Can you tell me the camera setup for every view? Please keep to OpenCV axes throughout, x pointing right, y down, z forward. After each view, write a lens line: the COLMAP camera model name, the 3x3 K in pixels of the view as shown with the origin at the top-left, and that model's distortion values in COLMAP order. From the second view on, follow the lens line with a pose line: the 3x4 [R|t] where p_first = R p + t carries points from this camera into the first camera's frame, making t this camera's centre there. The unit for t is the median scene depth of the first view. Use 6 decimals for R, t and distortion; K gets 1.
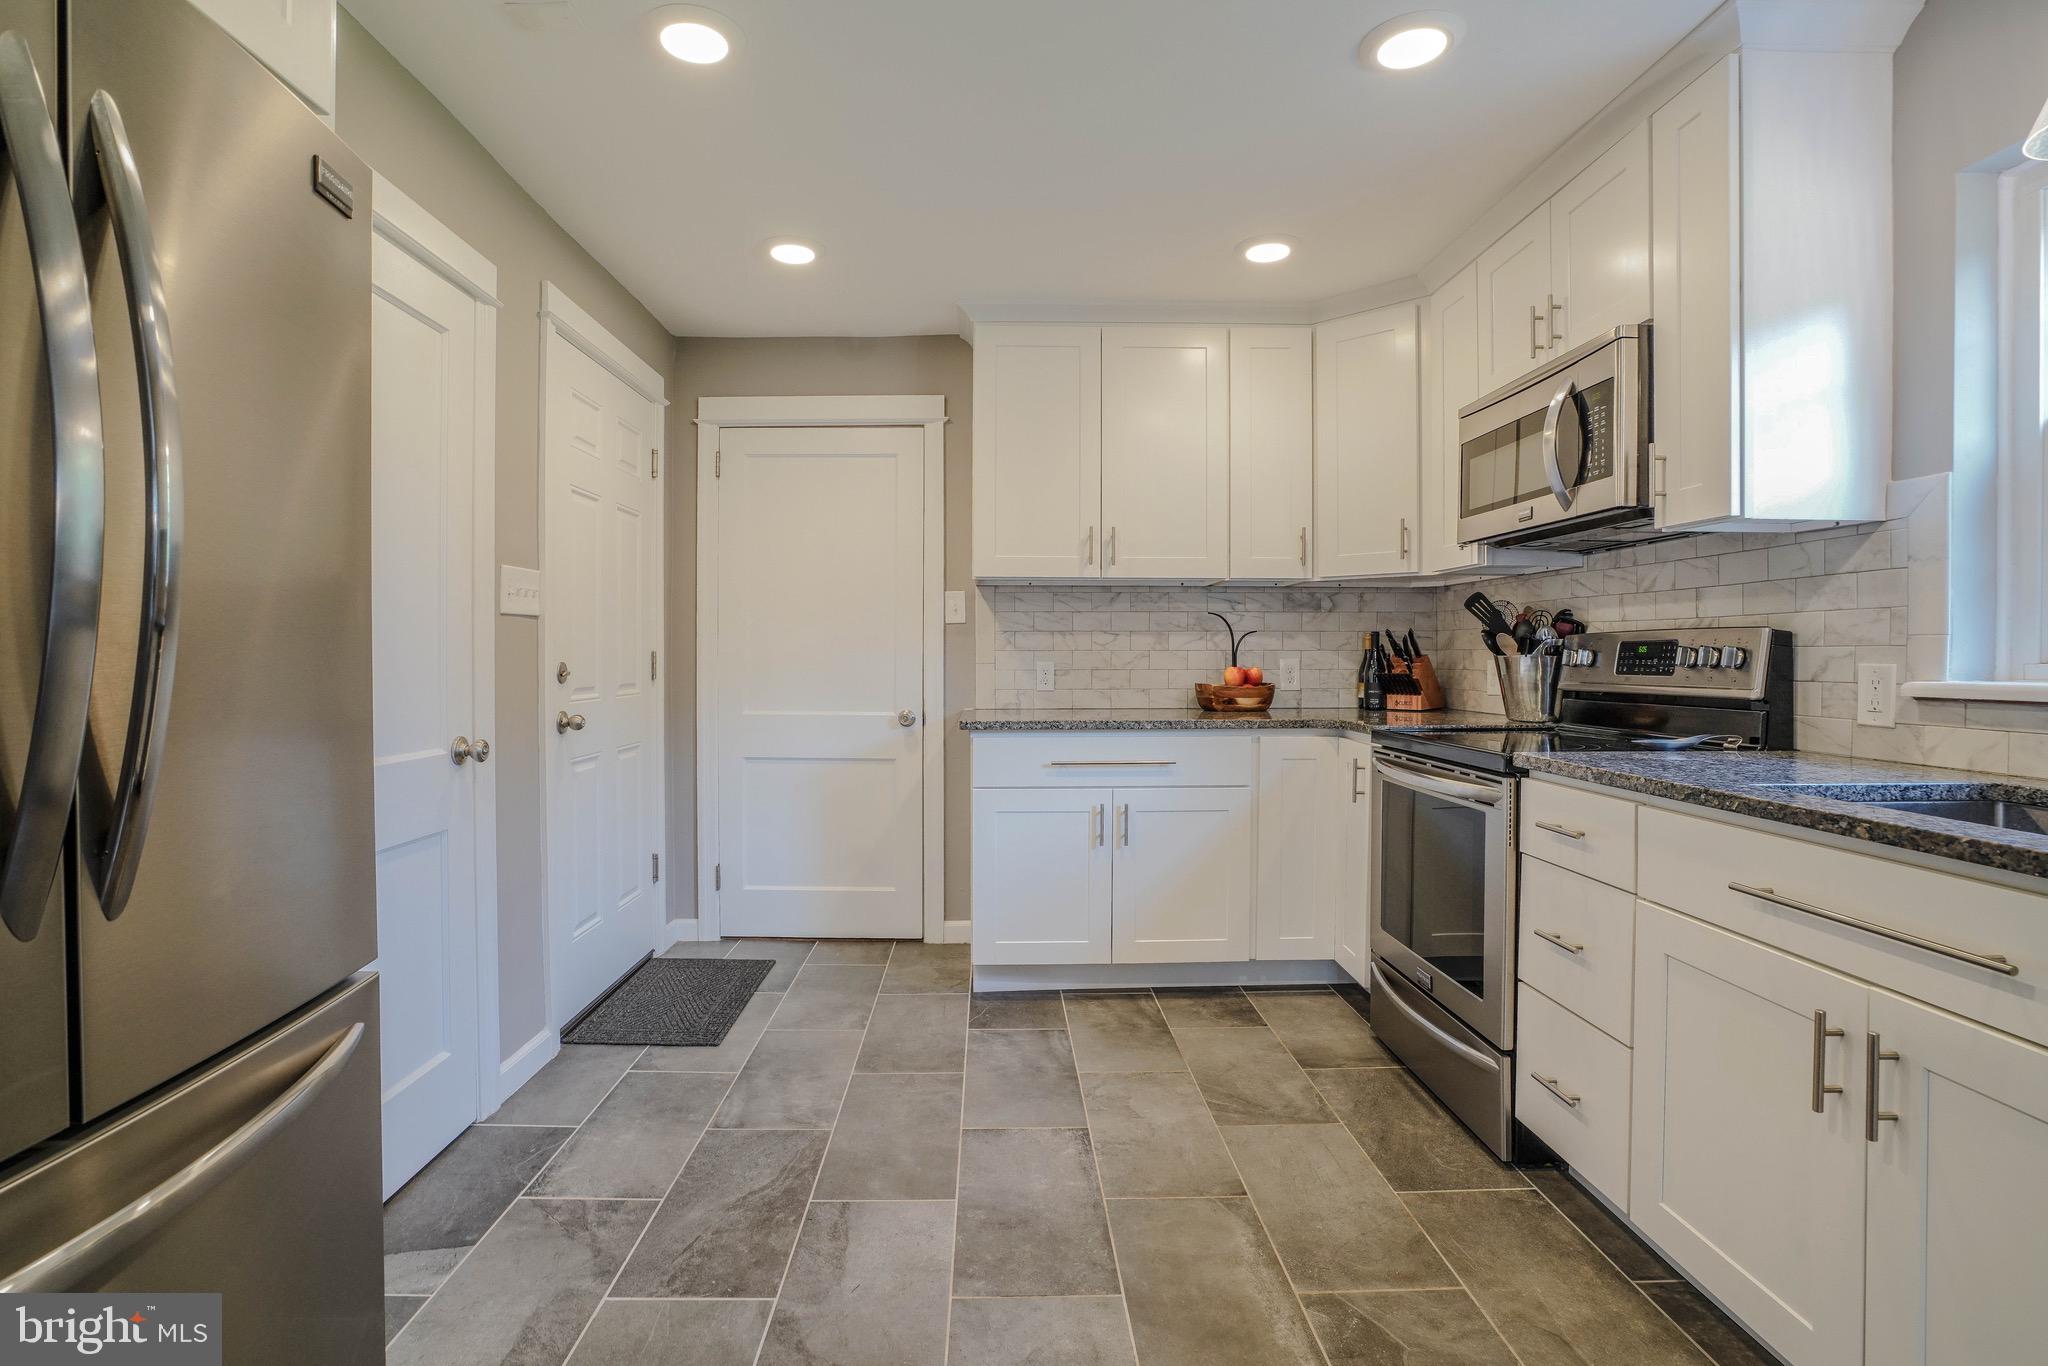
lens RADIAL K [[960.7, 0, 1004.7], [0, 960.7, 658.8], [0, 0, 1]] dist [-0.053067, 0.019451]
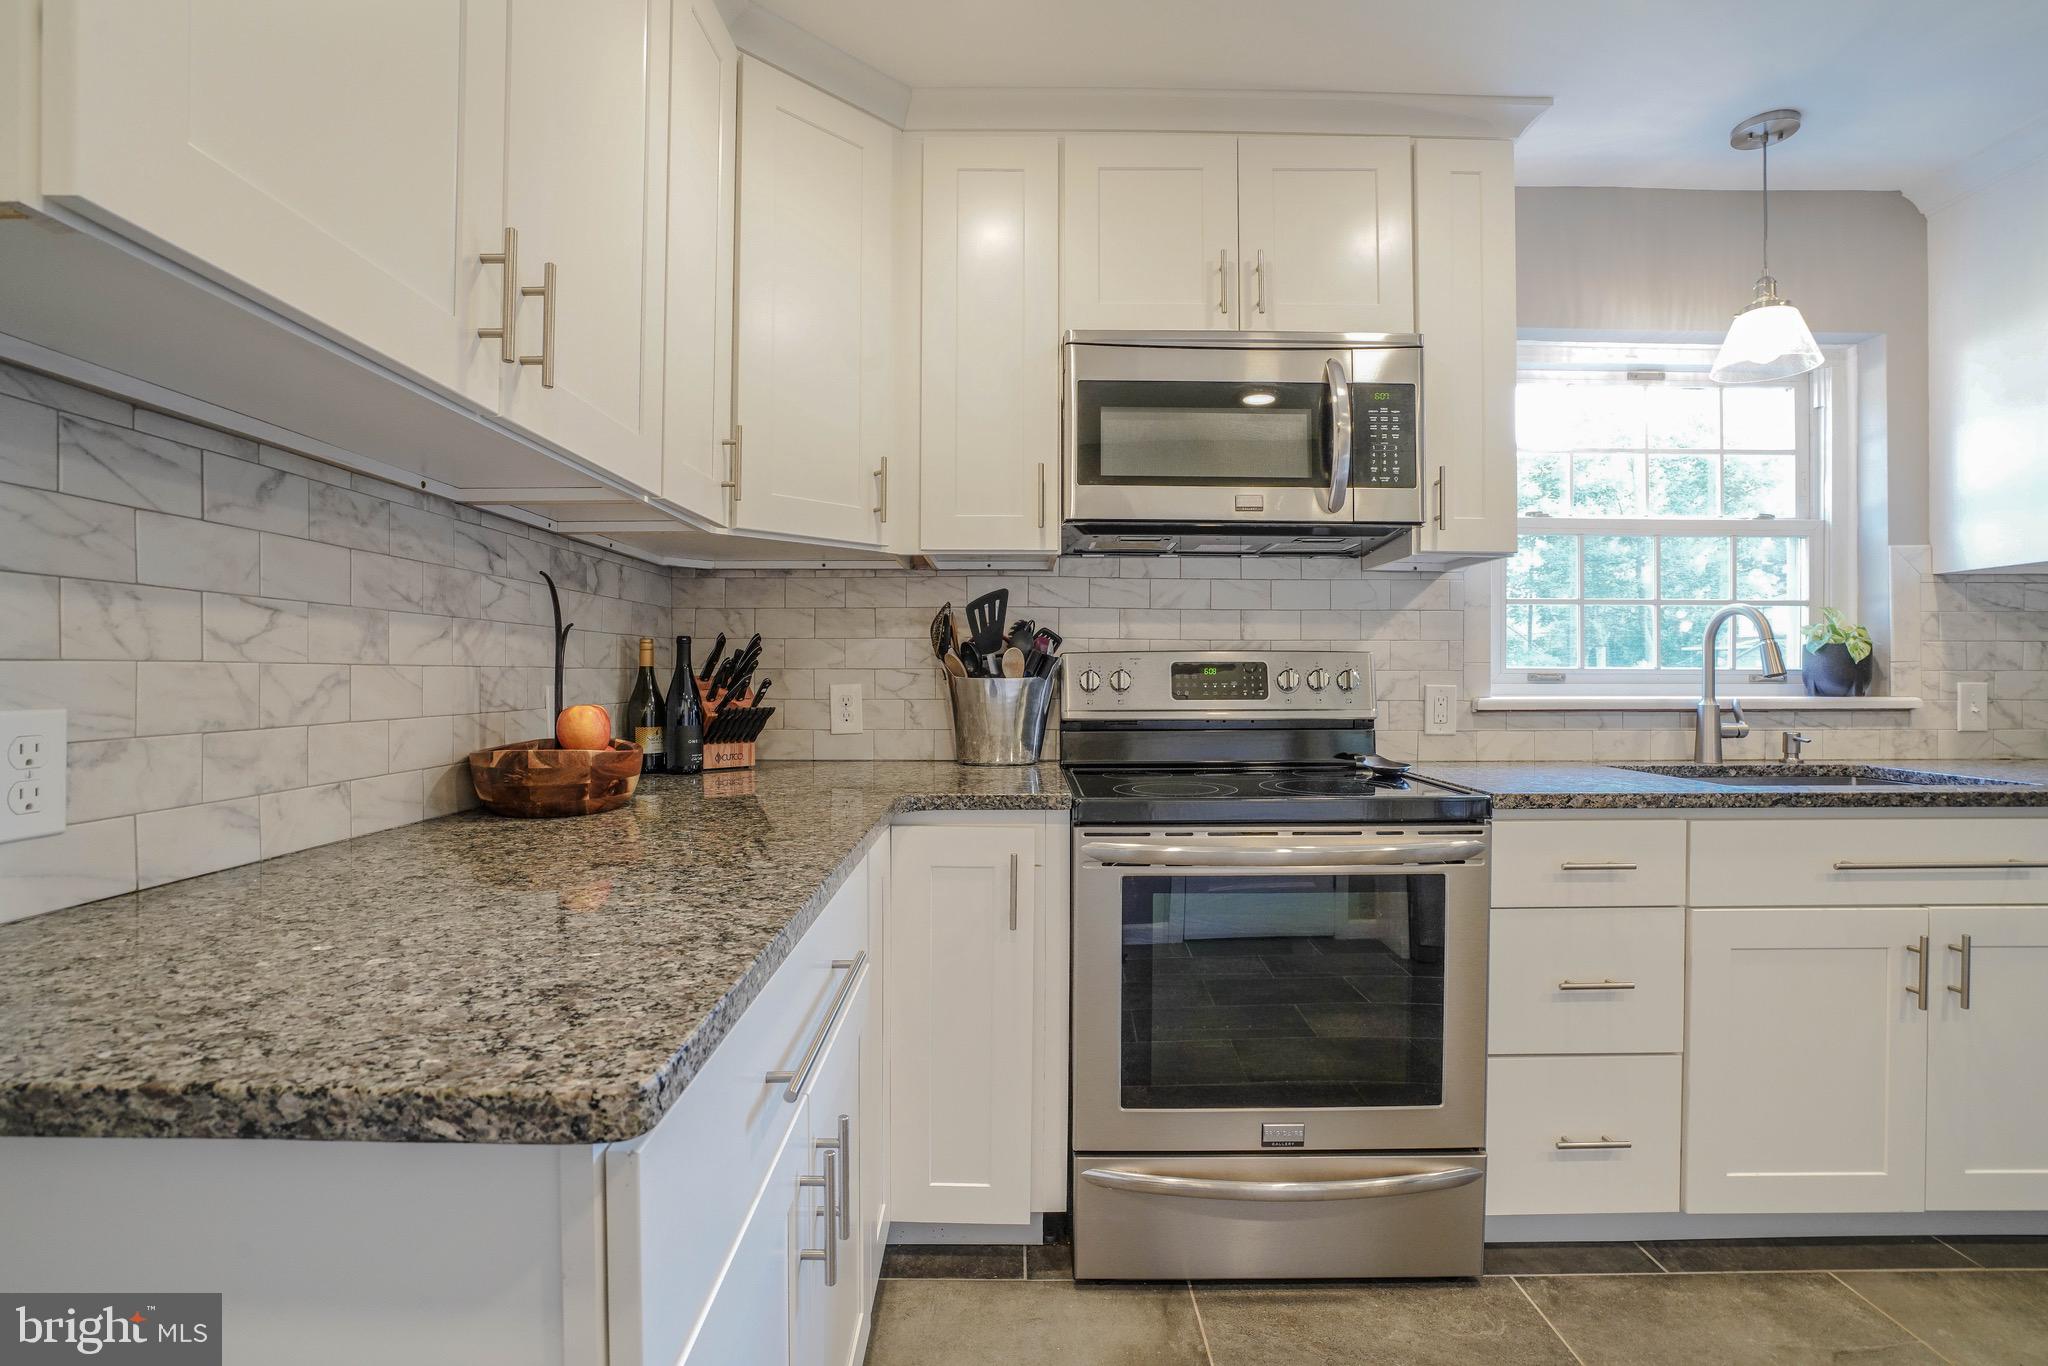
lens RADIAL K [[960.7, 0, 1007.3], [0, 960.7, 677.1], [0, 0, 1]] dist [-0.053067, 0.019451]
pose [[0.012070, -0.001625, 0.999926, -0.208204], [0.002145, 0.999996, 0.001599, -0.005028], [-0.999925, 0.002126, 0.012073, 0.935665]]
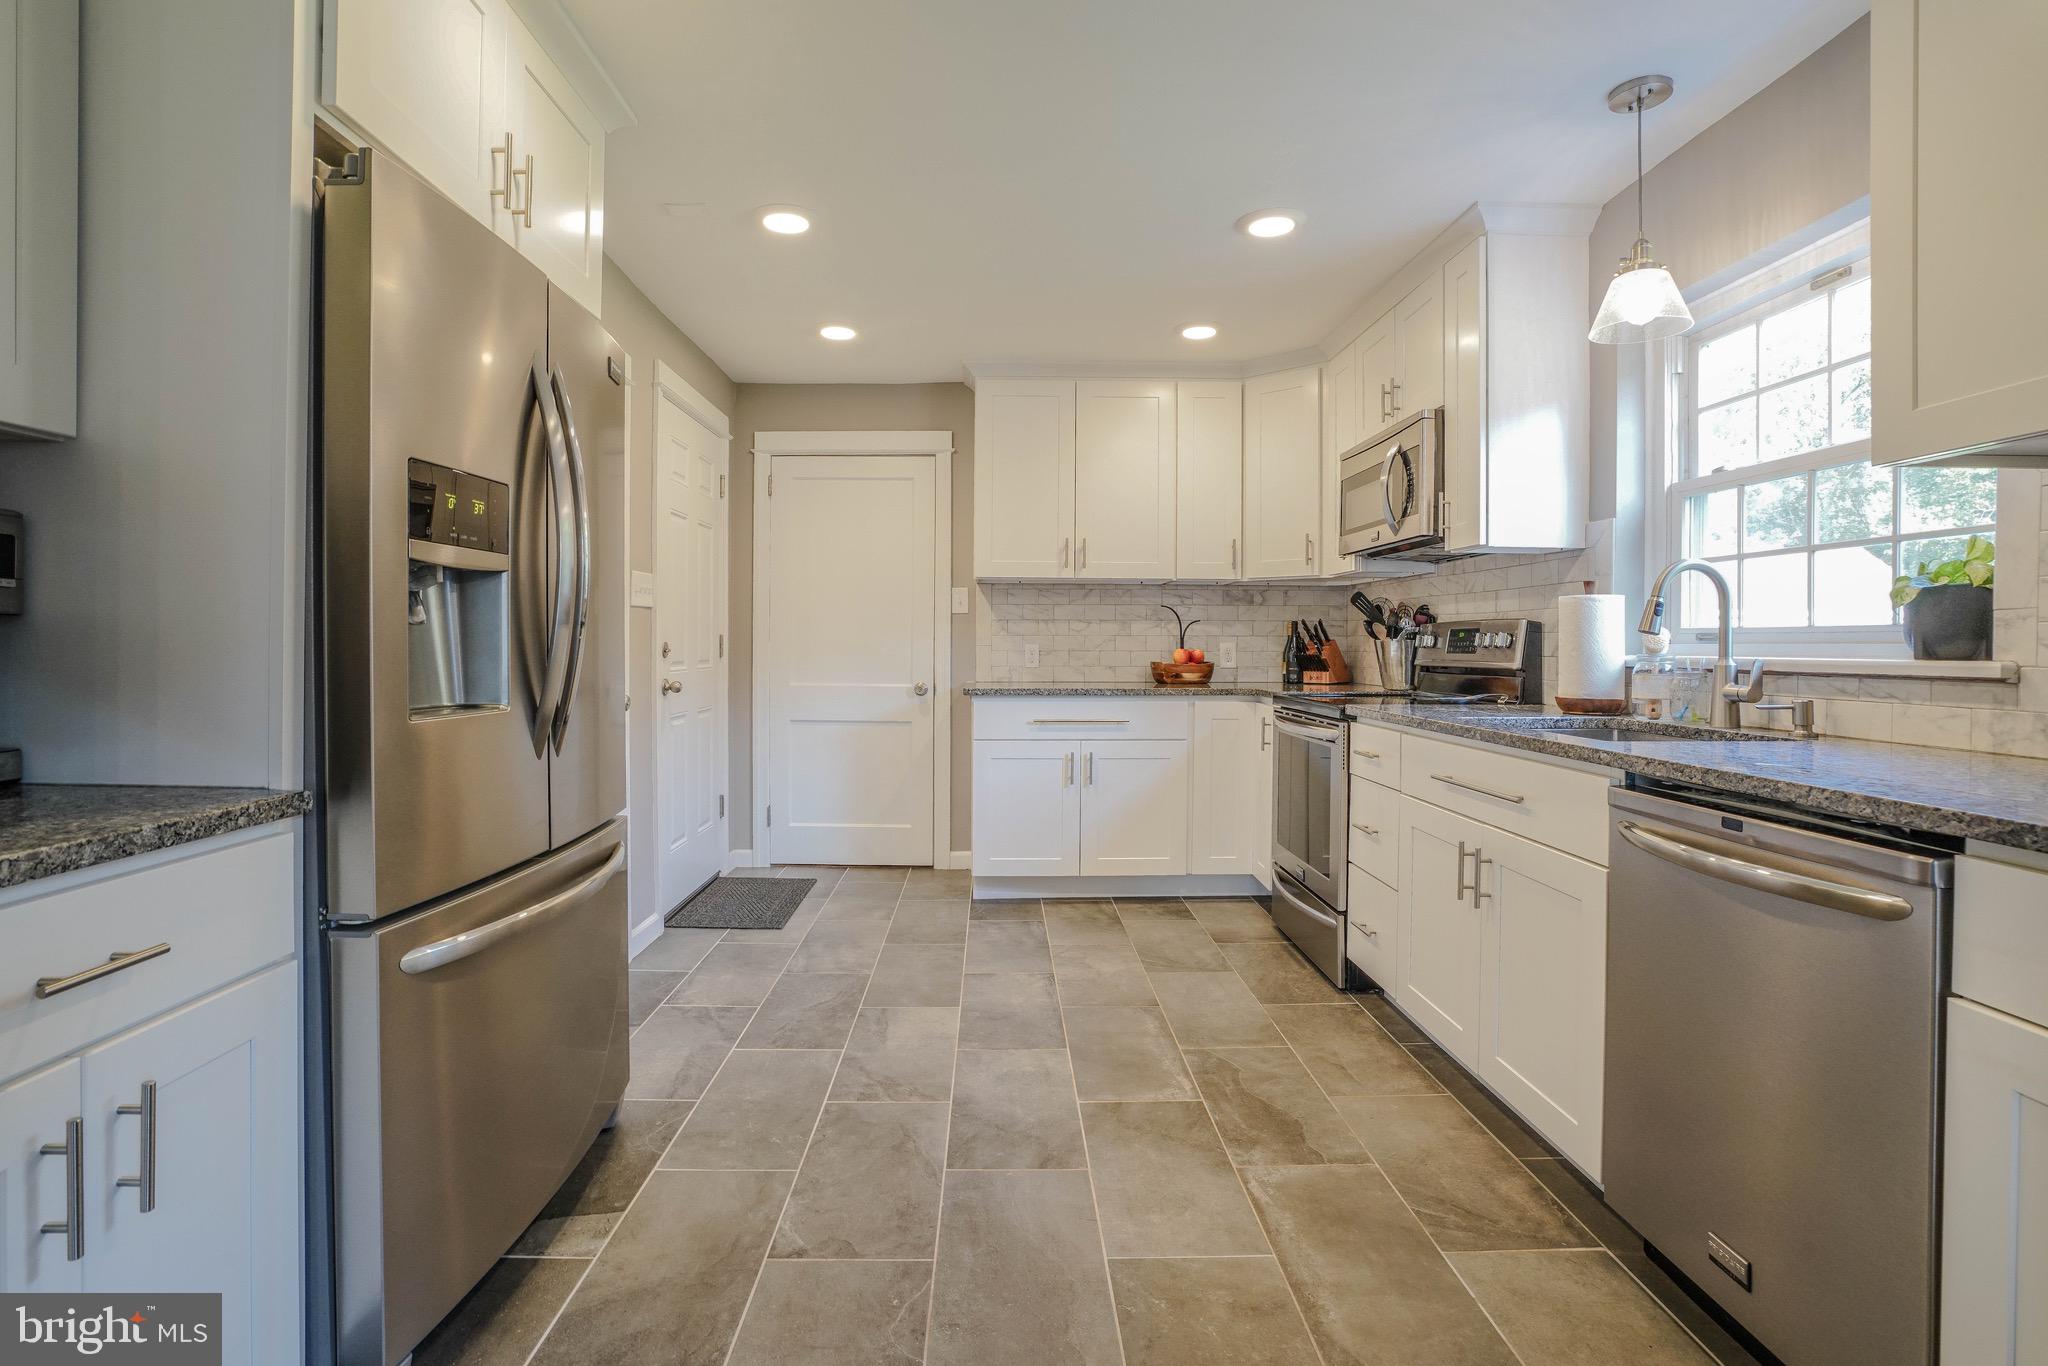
lens RADIAL K [[960.7, 0, 1007.9], [0, 960.7, 649.8], [0, 0, 1]] dist [-0.053067, 0.019451]
pose [[0.999992, 0.003983, 0.000426, 0.012528], [-0.003984, 0.999988, 0.002793, 0.008428], [-0.000415, -0.002795, 0.999996, -0.303524]]
